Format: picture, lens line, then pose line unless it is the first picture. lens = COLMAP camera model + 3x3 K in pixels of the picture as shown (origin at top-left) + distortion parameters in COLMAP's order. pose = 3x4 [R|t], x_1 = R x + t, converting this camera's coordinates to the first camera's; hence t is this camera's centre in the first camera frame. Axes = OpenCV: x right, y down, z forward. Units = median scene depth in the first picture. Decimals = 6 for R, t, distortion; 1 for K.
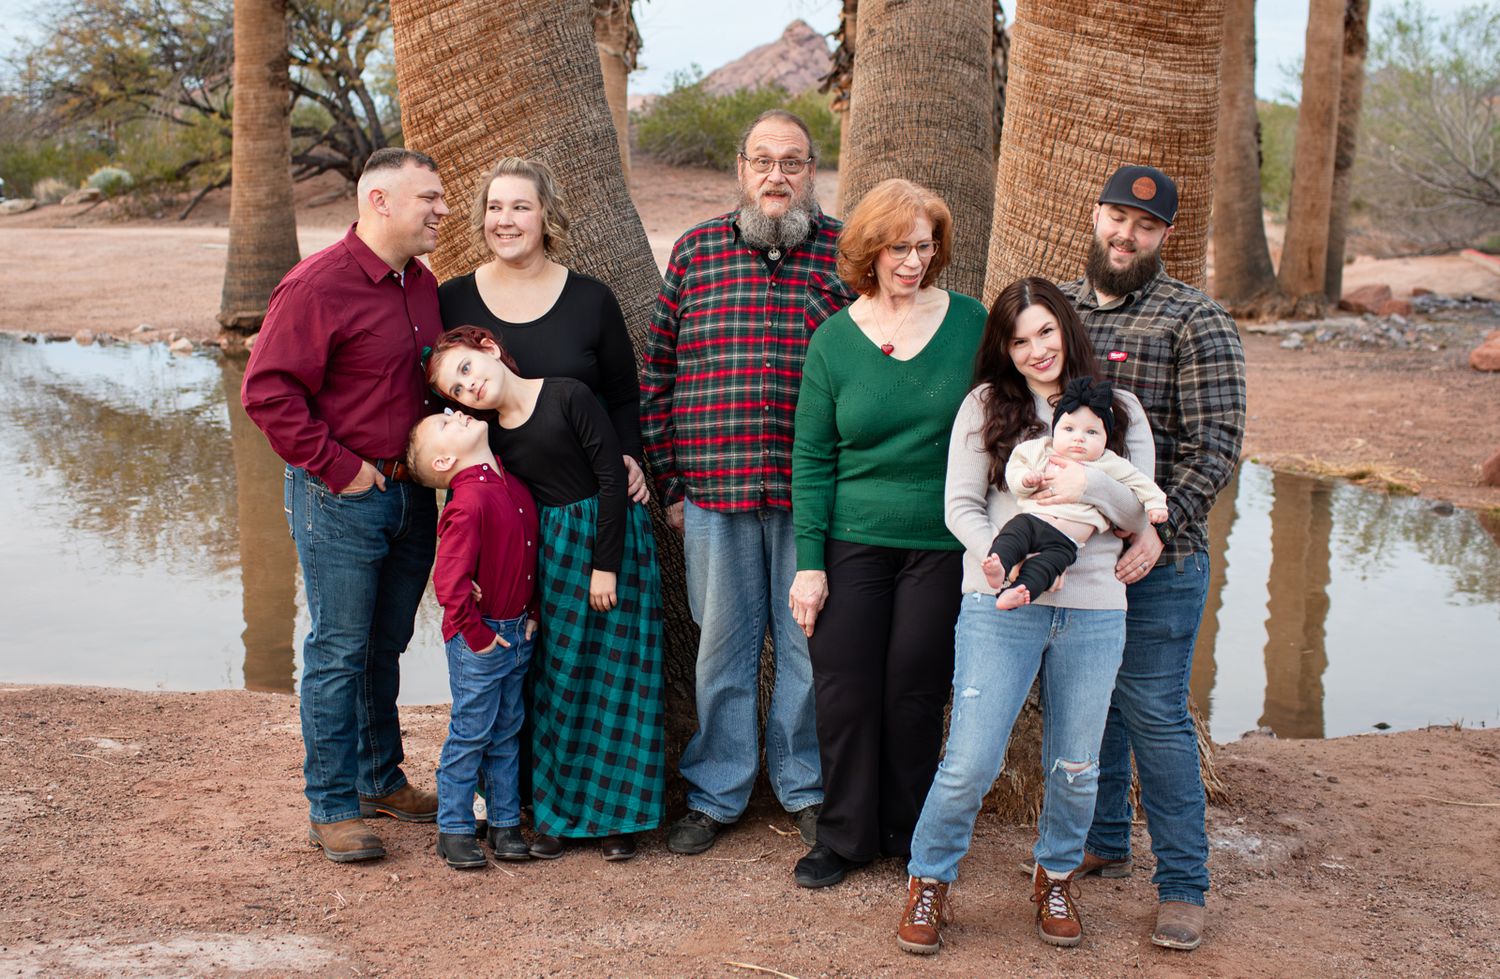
lens RADIAL K [[1885.2, 0, 696.8], [0, 1885.2, 483.4], [0, 0, 1]] dist [-0.072945, 0.000000]
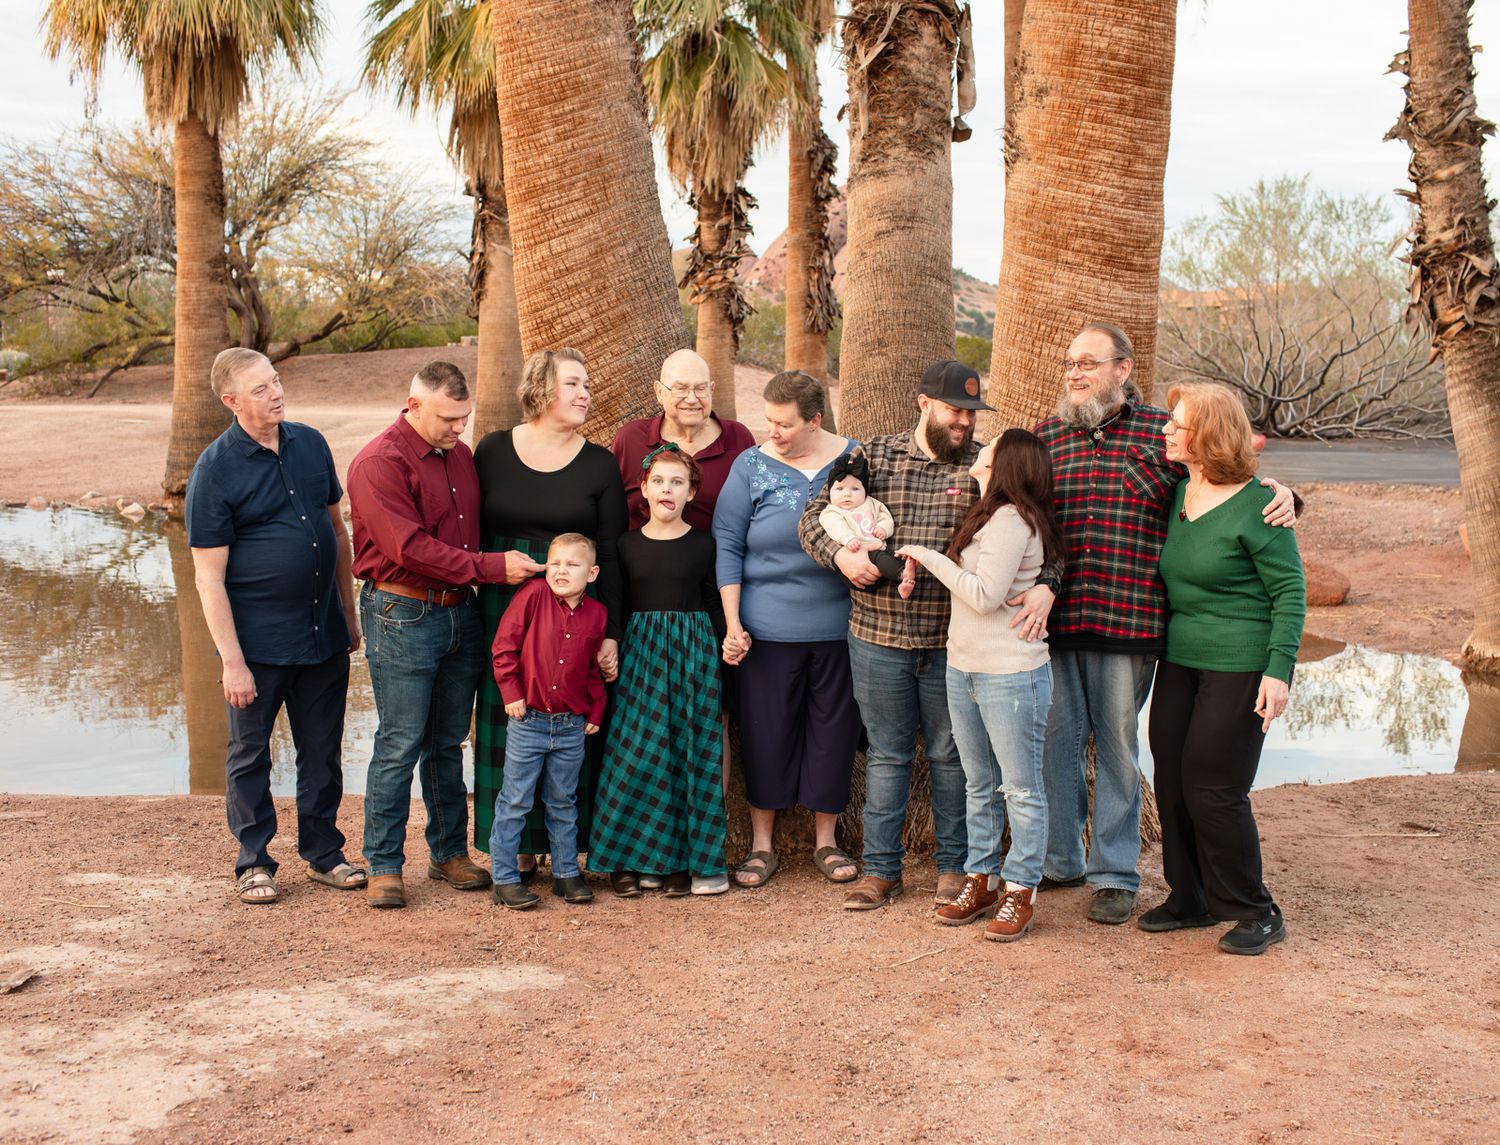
lens RADIAL K [[1653.0, 0, 784.9], [0, 1653.0, 570.1], [0, 0, 1]] dist [-0.064944, 0.000000]
pose [[0.987088, -0.019279, 0.159012, -0.165463], [0.024464, 0.999229, -0.030714, 0.008806], [-0.158297, 0.034207, 0.986799, -0.108953]]
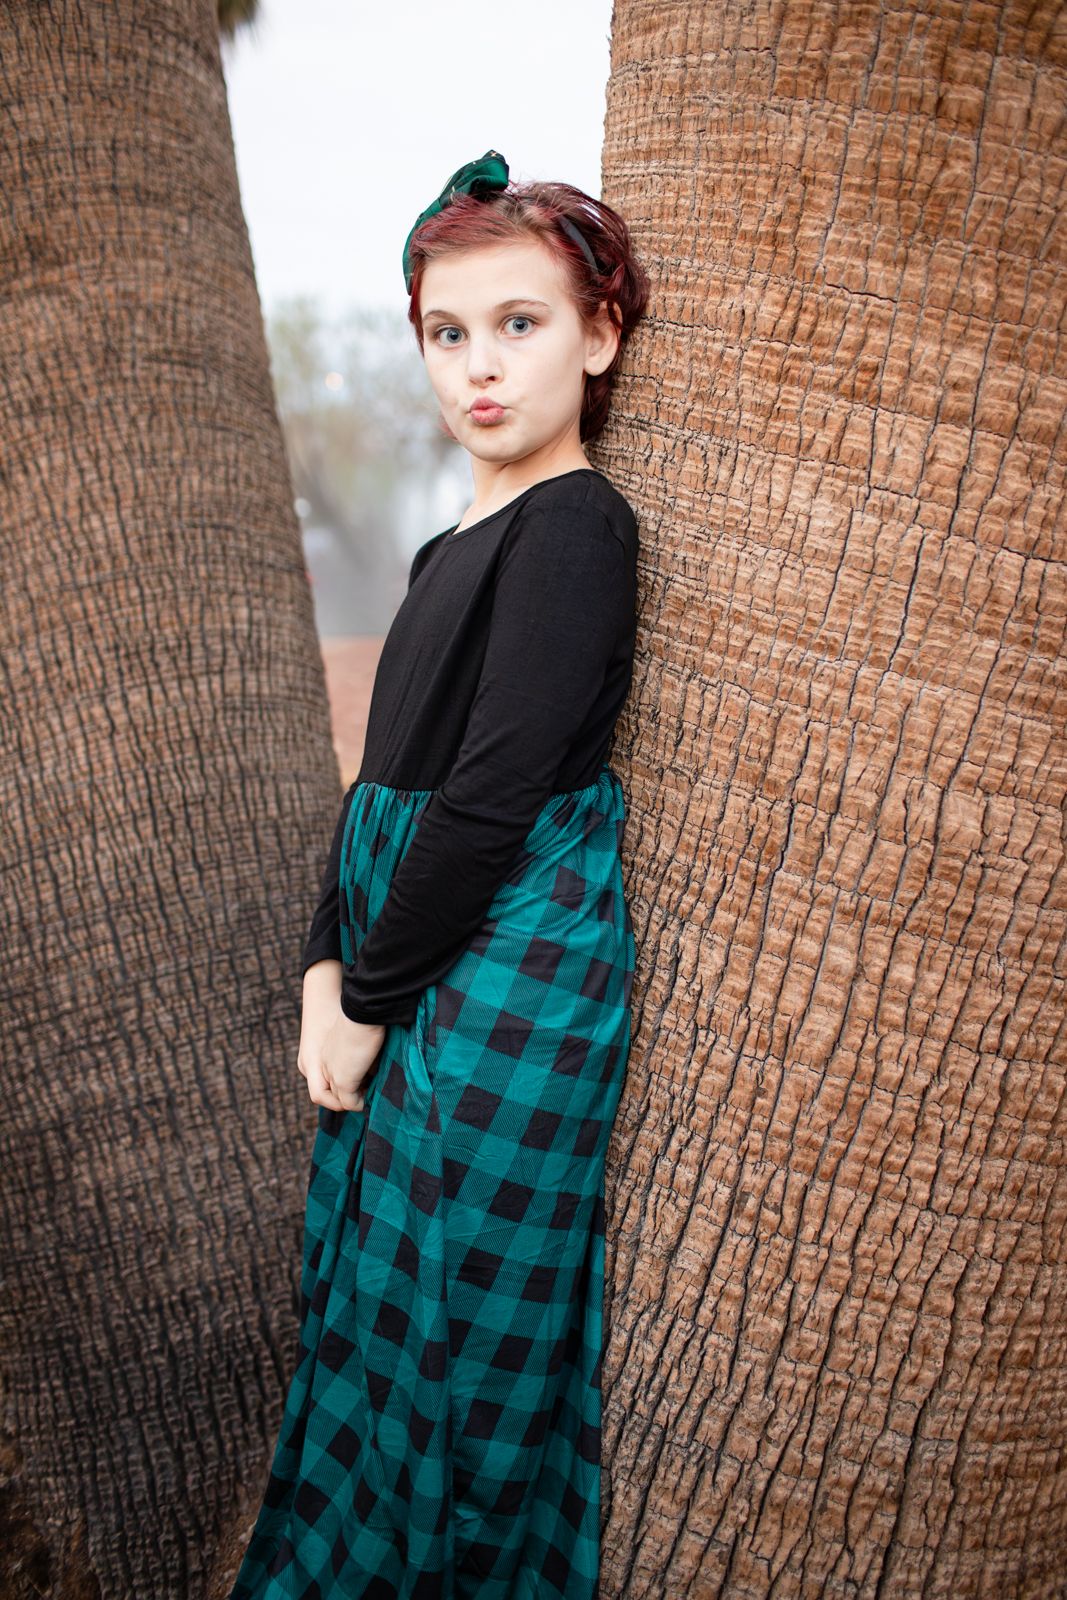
lens RADIAL K [[1534.8, 0, 514.2], [0, 1534.8, 803.7], [0, 0, 1]] dist [-0.054425, 0.000000]
pose [[0.813543, -0.148062, 0.562339, -0.008445], [0.130357, 0.988866, 0.071776, -0.091856], [-0.566705, 0.014912, 0.823786, 0.797816]]
